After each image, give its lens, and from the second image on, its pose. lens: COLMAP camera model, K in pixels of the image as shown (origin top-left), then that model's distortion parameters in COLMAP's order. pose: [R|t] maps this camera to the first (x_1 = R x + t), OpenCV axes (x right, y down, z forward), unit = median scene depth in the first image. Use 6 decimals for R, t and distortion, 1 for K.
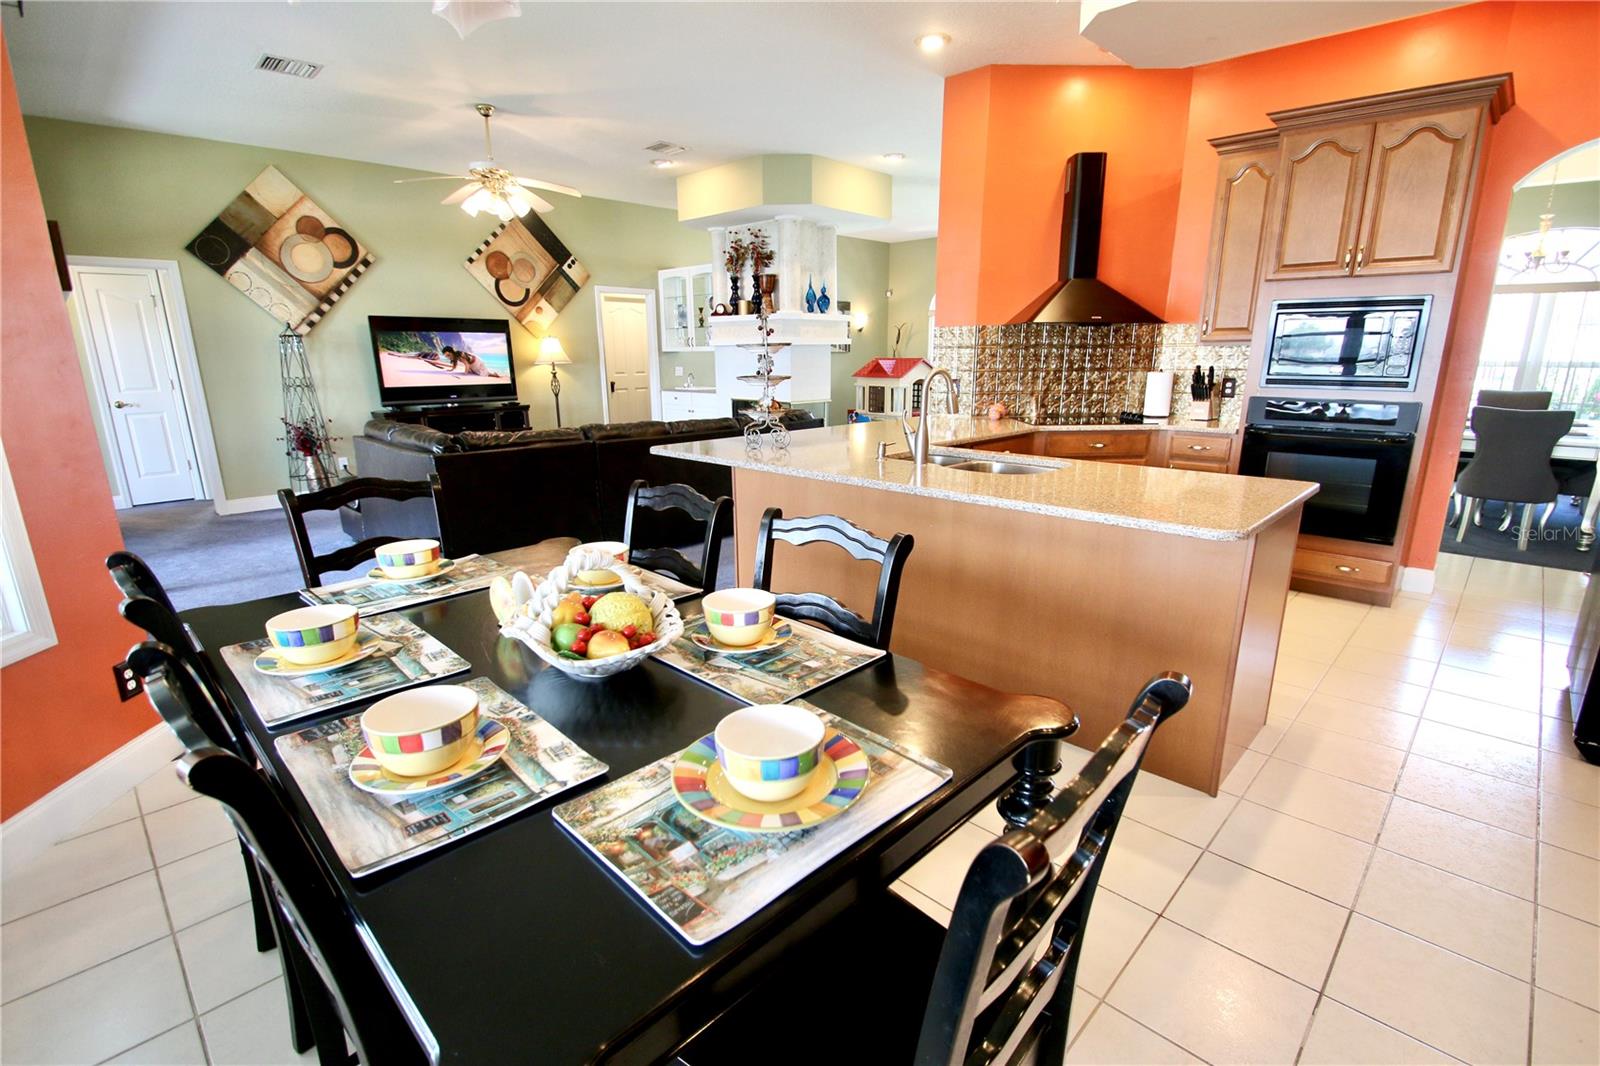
lens RADIAL K [[747.0, 0, 805.7], [0, 747.0, 530.1], [0, 0, 1]] dist [0.007672, -0.013280]
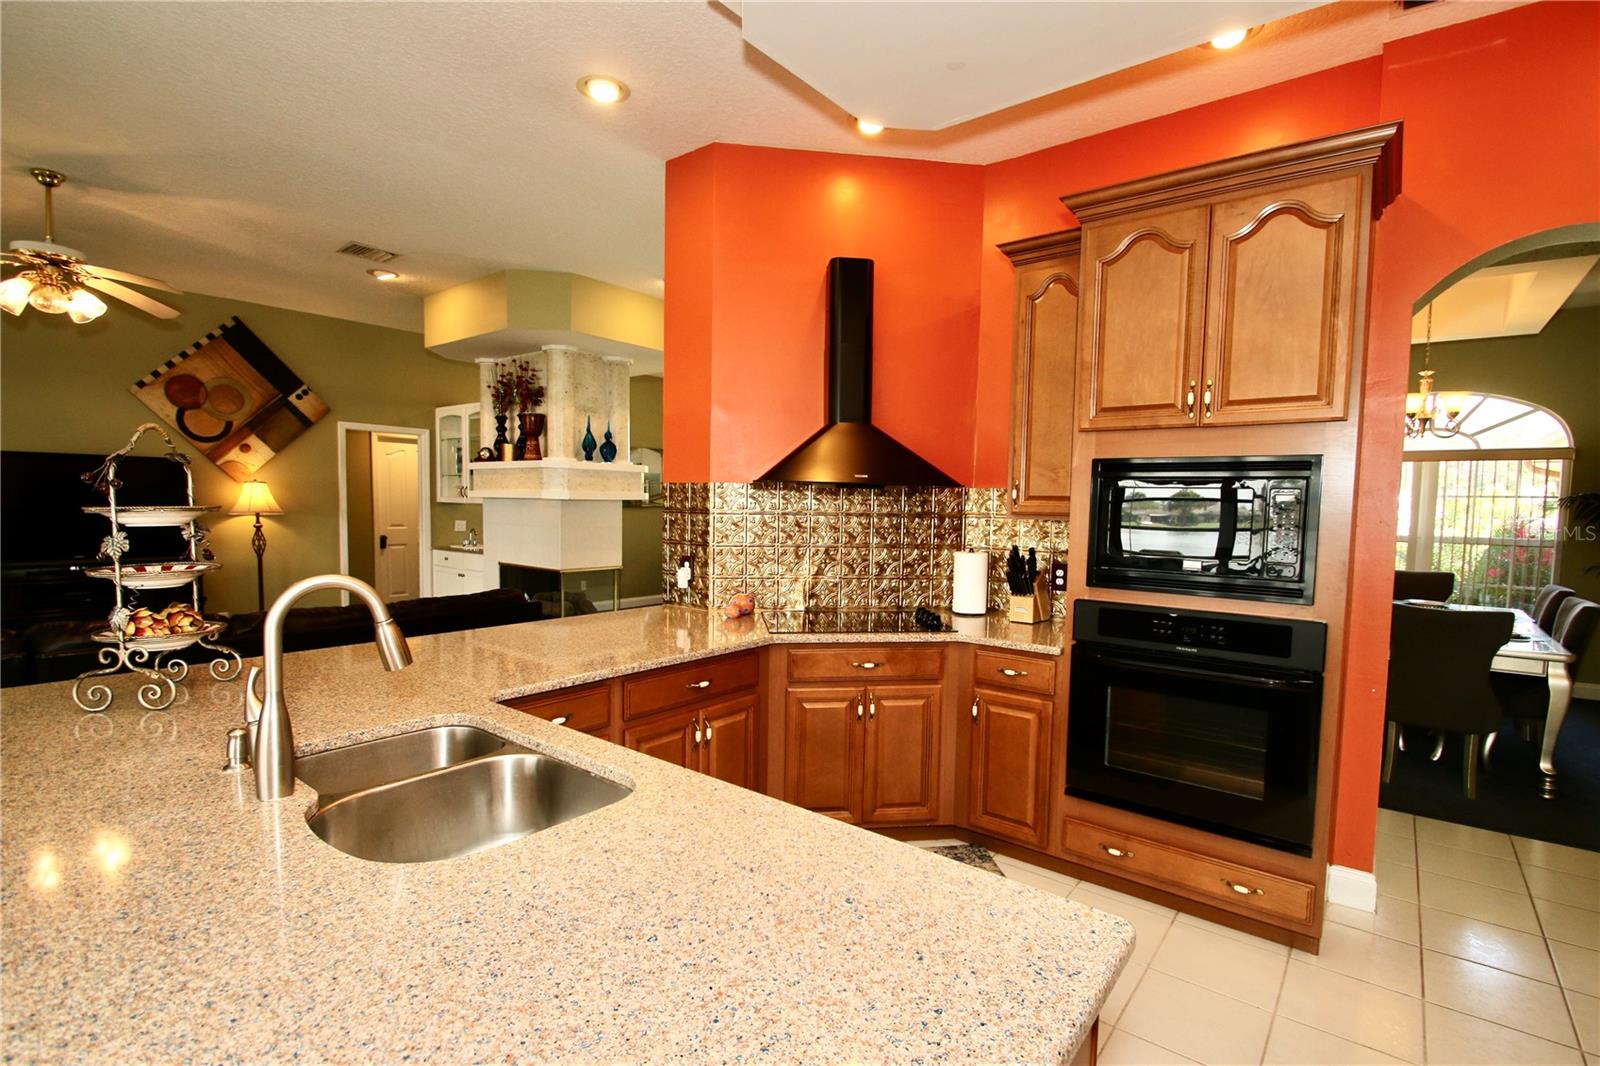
lens RADIAL K [[747.0, 0, 797.5], [0, 747.0, 532.7], [0, 0, 1]] dist [0.007672, -0.013280]
pose [[0.995714, 0.019634, 0.090378, 0.234486], [-0.002057, 0.981666, -0.190597, -0.089165], [-0.092463, 0.189595, 0.977499, 0.297910]]
